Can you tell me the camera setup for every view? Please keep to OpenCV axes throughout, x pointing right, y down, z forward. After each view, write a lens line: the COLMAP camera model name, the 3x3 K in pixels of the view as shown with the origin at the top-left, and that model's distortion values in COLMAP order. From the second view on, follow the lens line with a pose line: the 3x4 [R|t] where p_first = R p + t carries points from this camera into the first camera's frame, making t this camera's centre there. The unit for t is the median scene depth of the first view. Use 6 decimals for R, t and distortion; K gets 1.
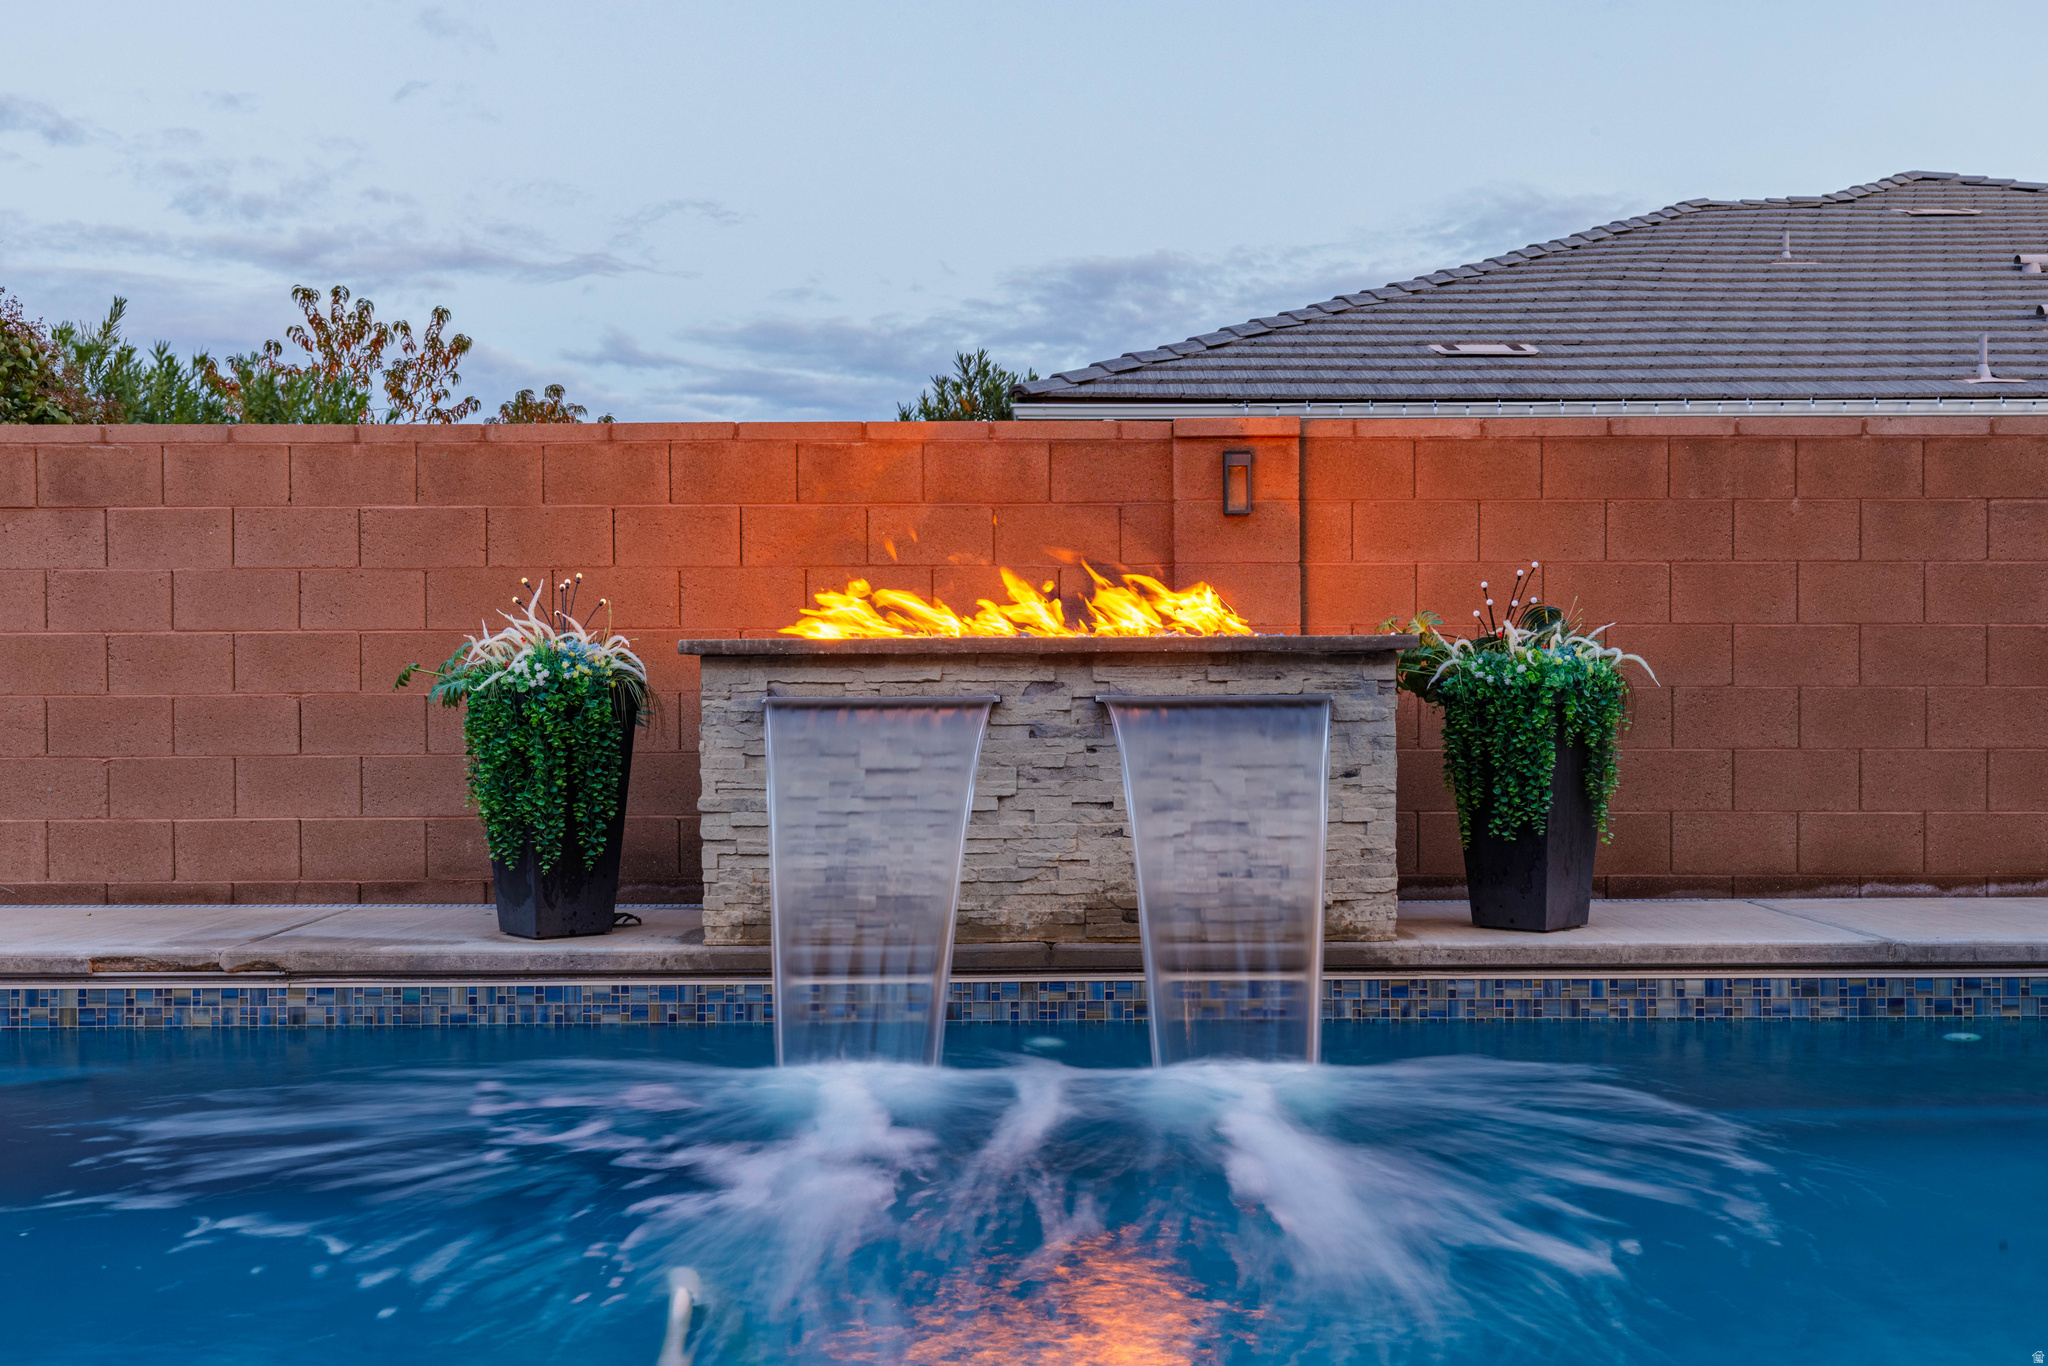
lens RADIAL K [[1979.0, 0, 1039.5], [0, 1979.0, 689.7], [0, 0, 1]] dist [0.008637, 0.000000]
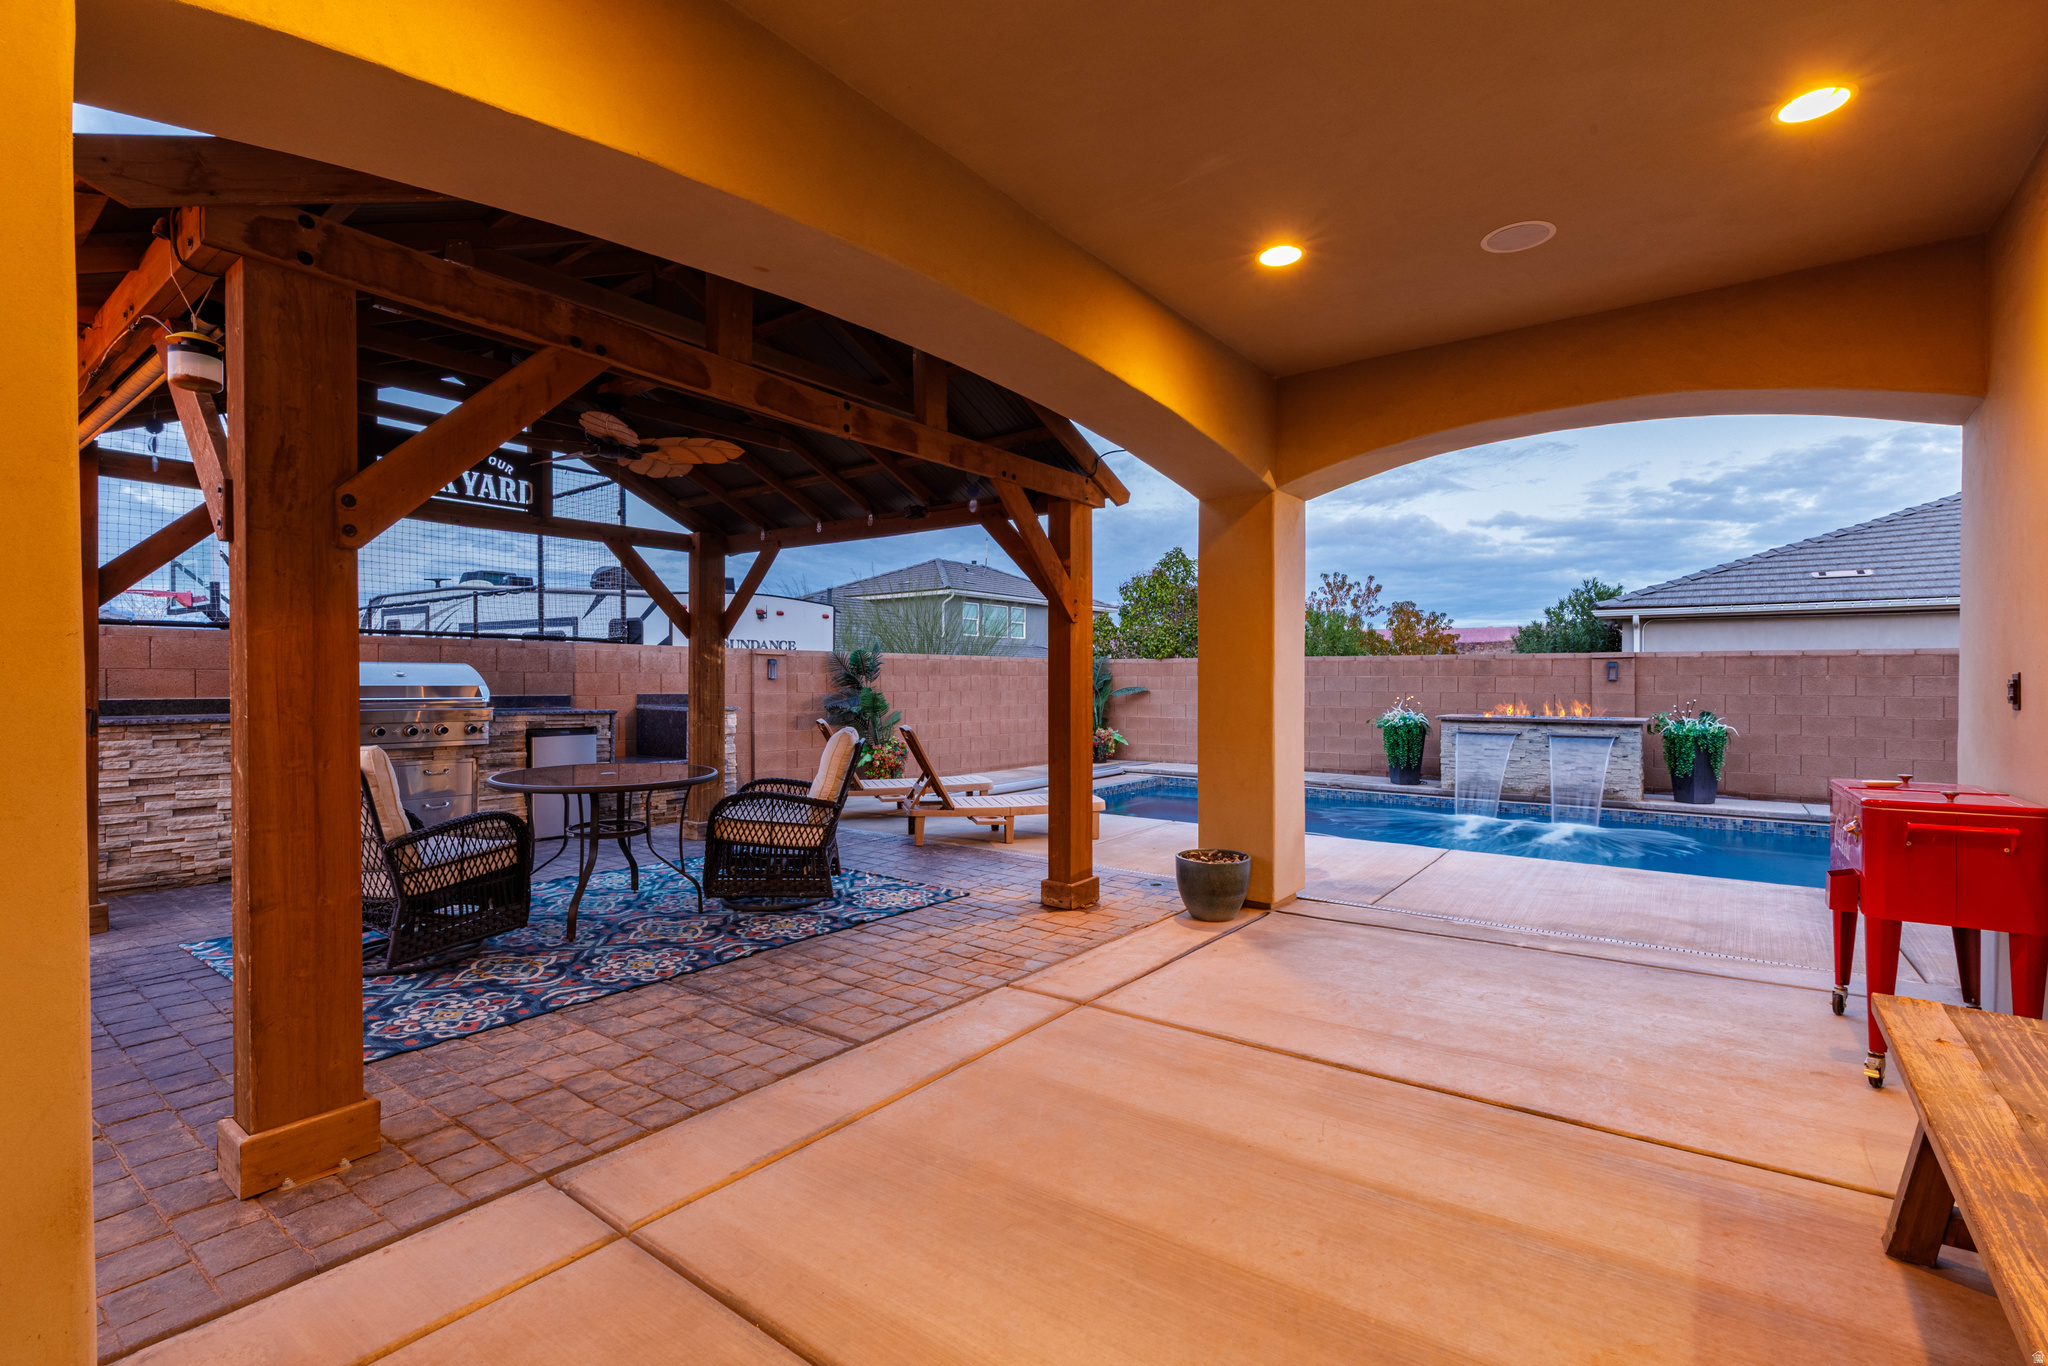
lens RADIAL K [[916.5, 0, 1027.0], [0, 916.5, 682.6], [0, 0, 1]] dist [0.005551, -0.000126]
pose [[0.800016, 0.007771, -0.599929, 0.280936], [-0.013950, 0.999887, -0.005651, -0.069496], [0.599817, 0.012889, 0.800034, -1.040693]]
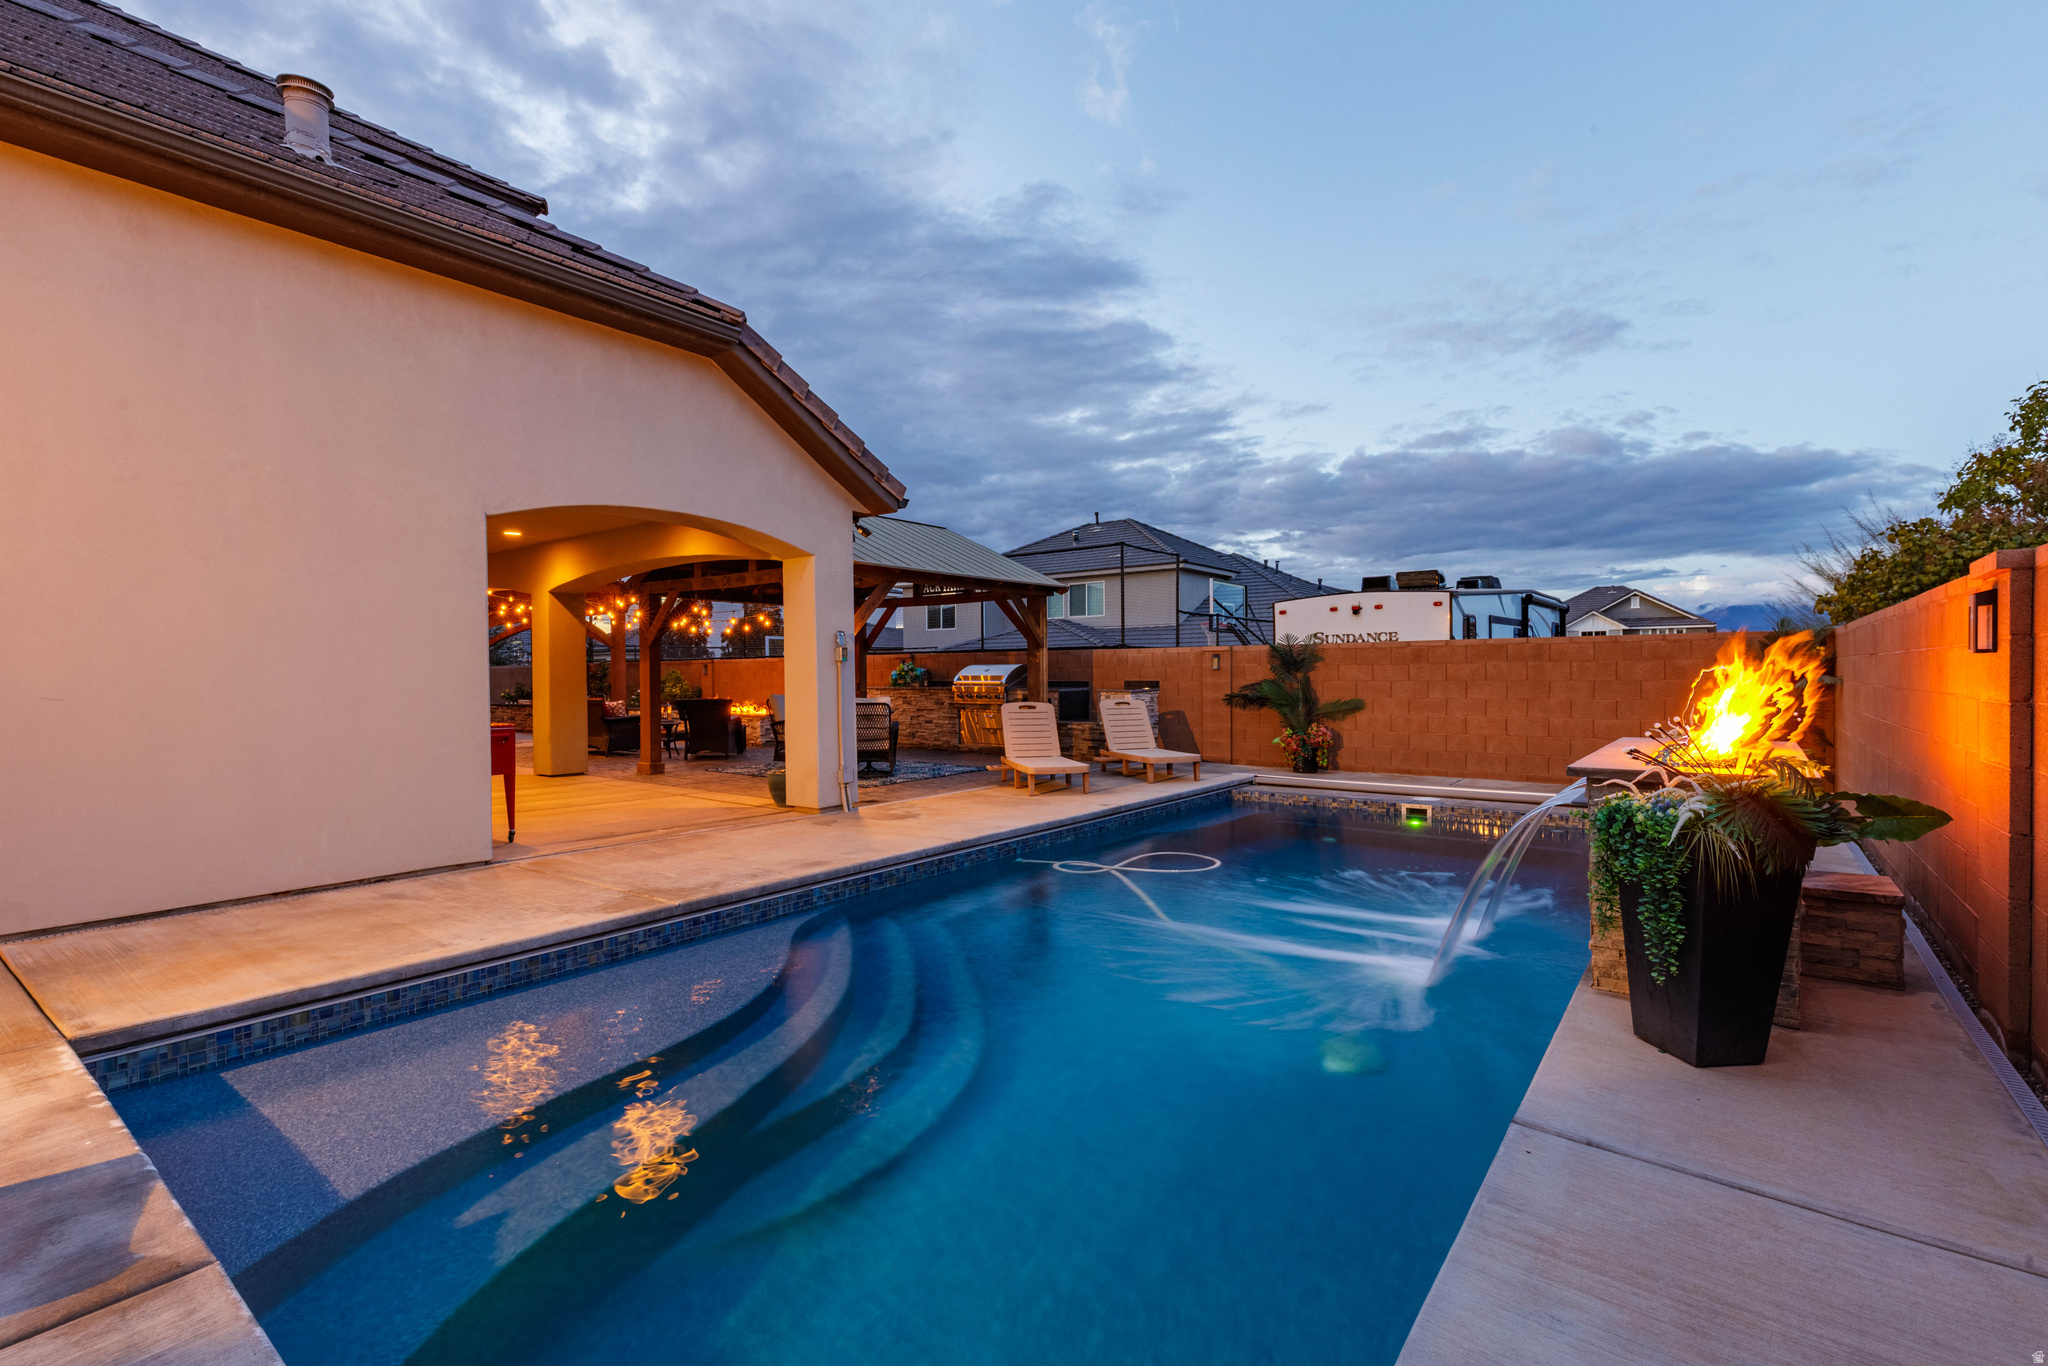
lens RADIAL K [[916.5, 0, 1034.0], [0, 916.5, 686.2], [0, 0, 1]] dist [0.005551, -0.000126]
pose [[-0.601583, 0.019085, -0.798582, 0.883914], [-0.002653, 0.999661, 0.025889, -0.094723], [0.798806, 0.017693, -0.601328, 1.025654]]
